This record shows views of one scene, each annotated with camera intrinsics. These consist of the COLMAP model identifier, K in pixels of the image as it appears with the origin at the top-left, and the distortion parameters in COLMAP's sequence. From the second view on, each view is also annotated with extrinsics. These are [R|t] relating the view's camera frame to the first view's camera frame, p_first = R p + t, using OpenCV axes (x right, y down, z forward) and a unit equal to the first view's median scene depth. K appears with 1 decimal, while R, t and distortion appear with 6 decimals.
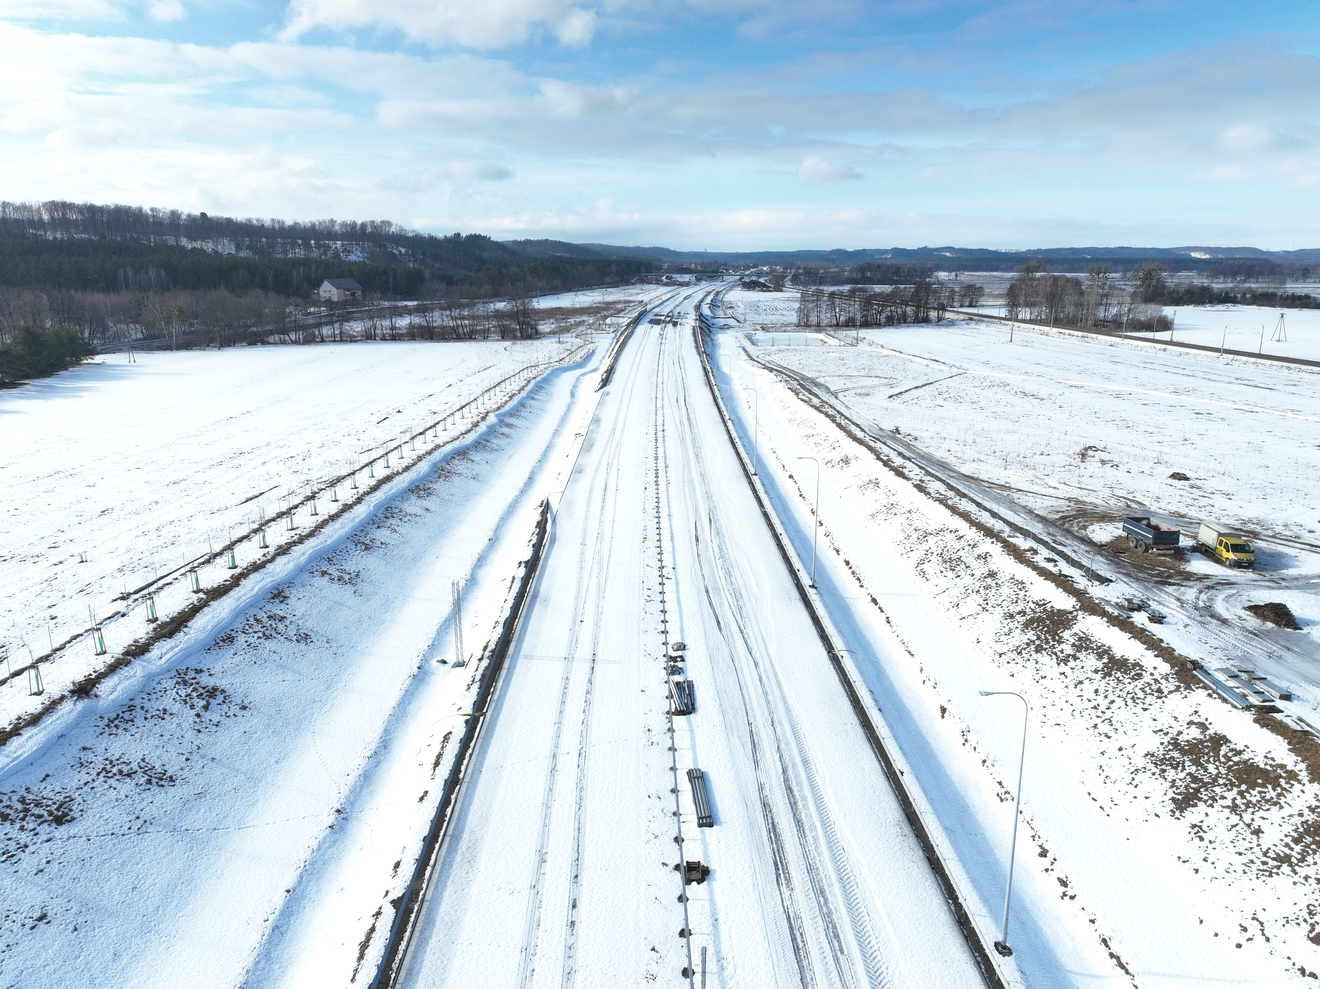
lens RADIAL K [[973.1, 0, 660.9], [0, 973.1, 494.8], [0, 0, 1]] dist [-0.007989, 0.021267]
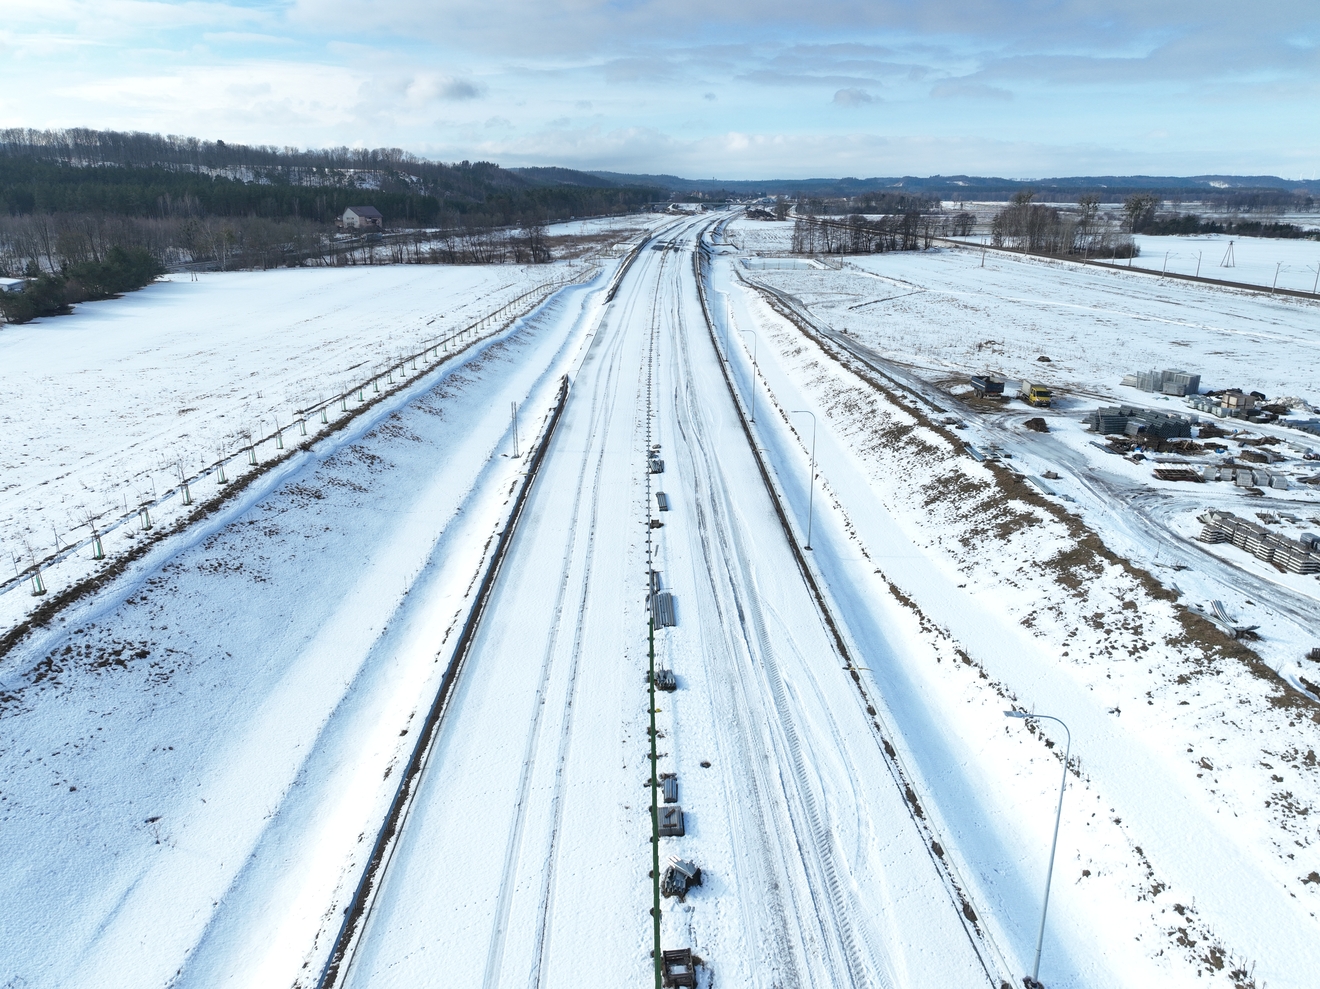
lens RADIAL K [[973.1, 0, 657.5], [0, 973.1, 497.7], [0, 0, 1]] dist [-0.007989, 0.021267]
pose [[0.999926, 0.006070, -0.010534, 0.007718], [-0.005307, 0.997459, 0.071043, 0.026881], [0.010939, -0.070982, 0.997418, -0.117278]]
